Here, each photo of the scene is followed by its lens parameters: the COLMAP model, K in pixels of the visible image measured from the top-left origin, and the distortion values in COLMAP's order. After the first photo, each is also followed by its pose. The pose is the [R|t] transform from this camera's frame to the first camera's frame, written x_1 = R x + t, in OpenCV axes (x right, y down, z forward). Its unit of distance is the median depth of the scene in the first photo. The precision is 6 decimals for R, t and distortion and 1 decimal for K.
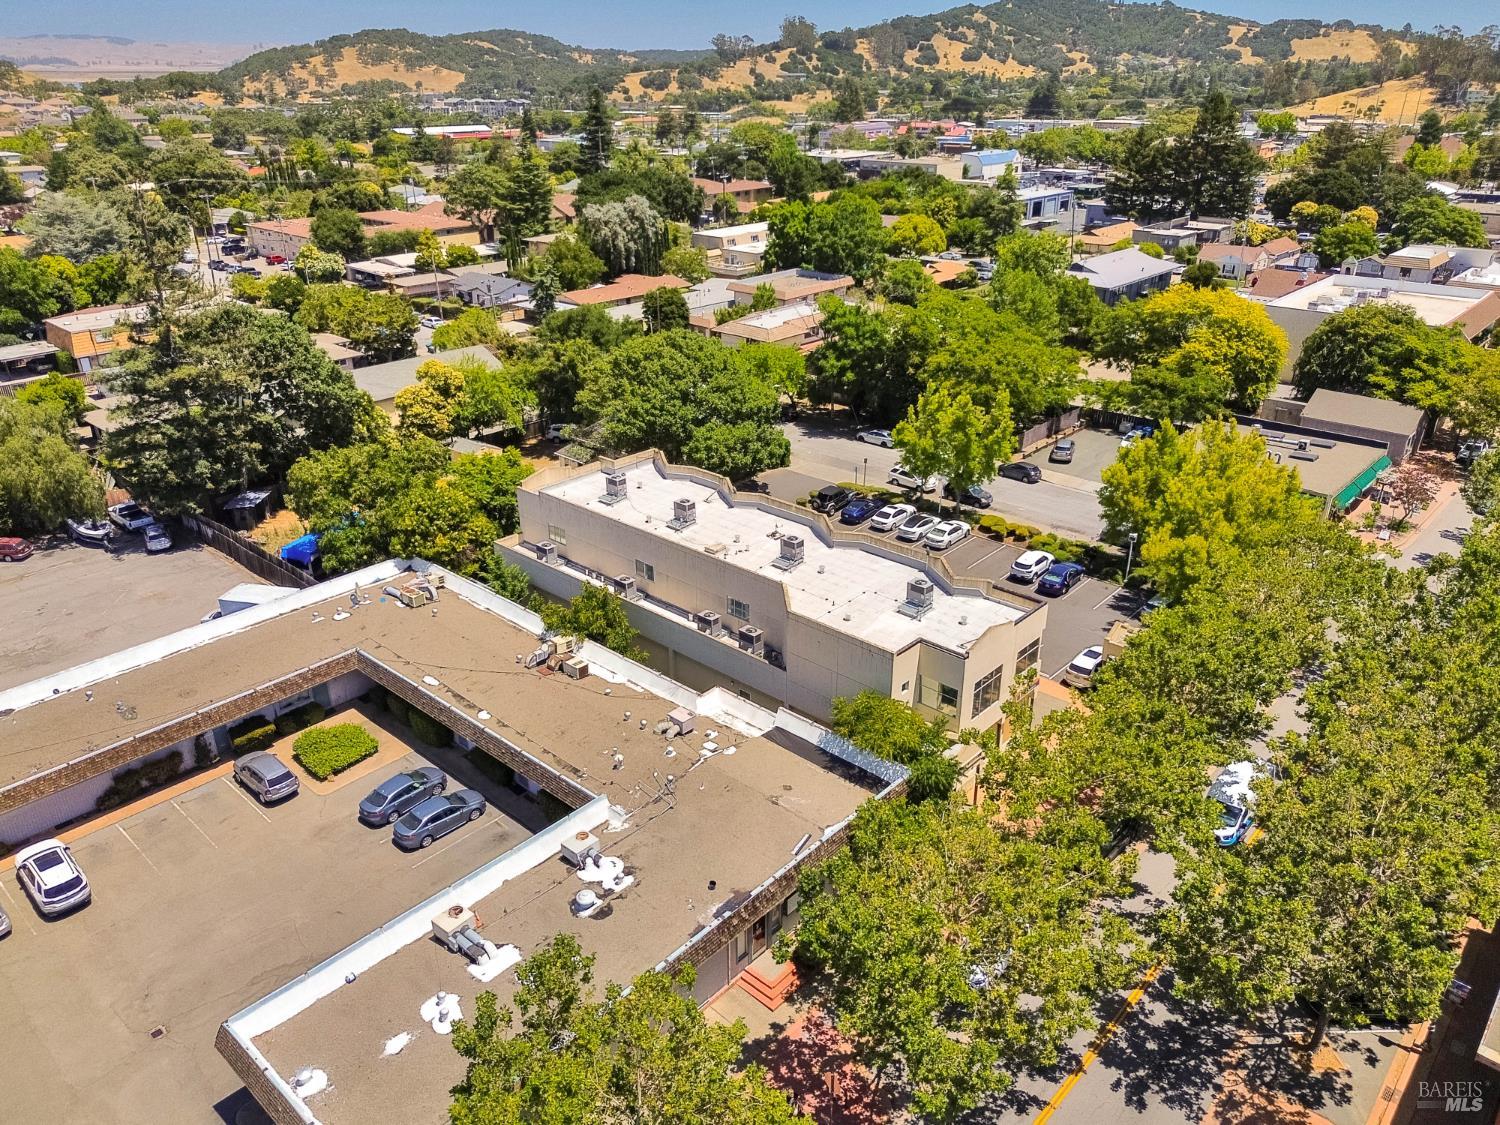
lens RADIAL K [[1080.6, 0, 754.0], [0, 1080.6, 563.5], [0, 0, 1]] dist [0.051273, -0.039328]
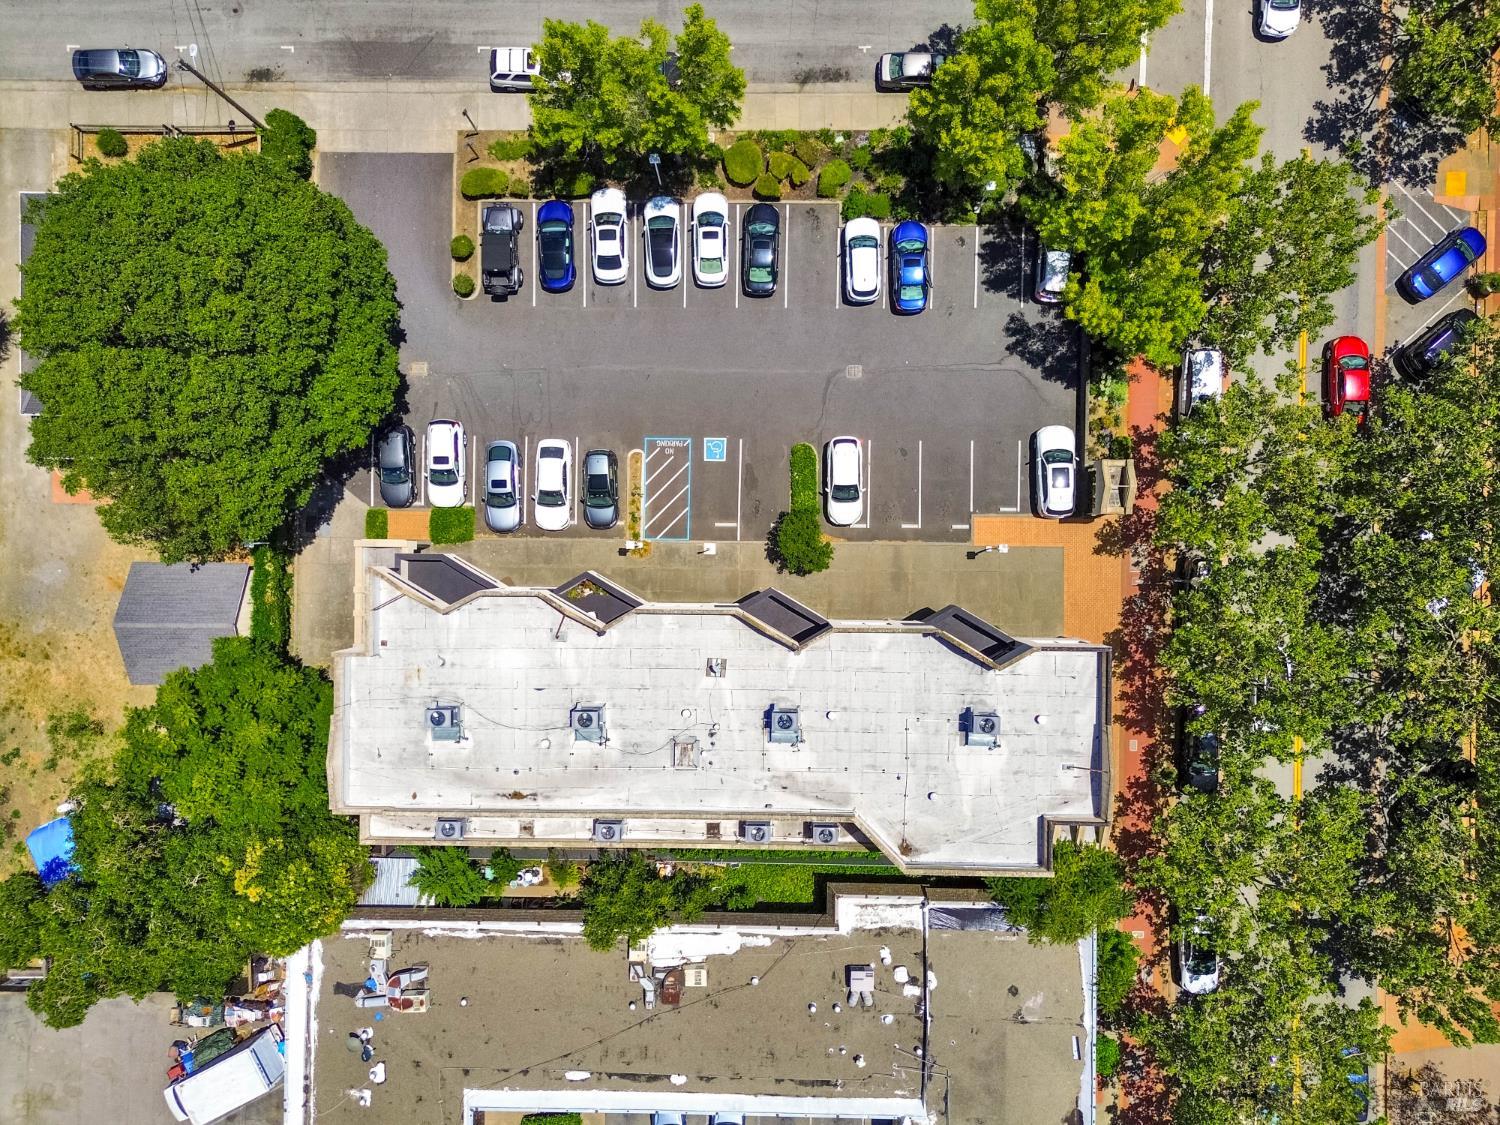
lens RADIAL K [[1080.6, 0, 756.2], [0, 1080.6, 572.4], [0, 0, 1]] dist [0.051273, -0.039328]
pose [[0.748242, -0.663061, -0.021989, 0.068960], [0.296097, 0.304108, 0.905453, -0.482259], [-0.593683, -0.684009, 0.423877, 0.485599]]
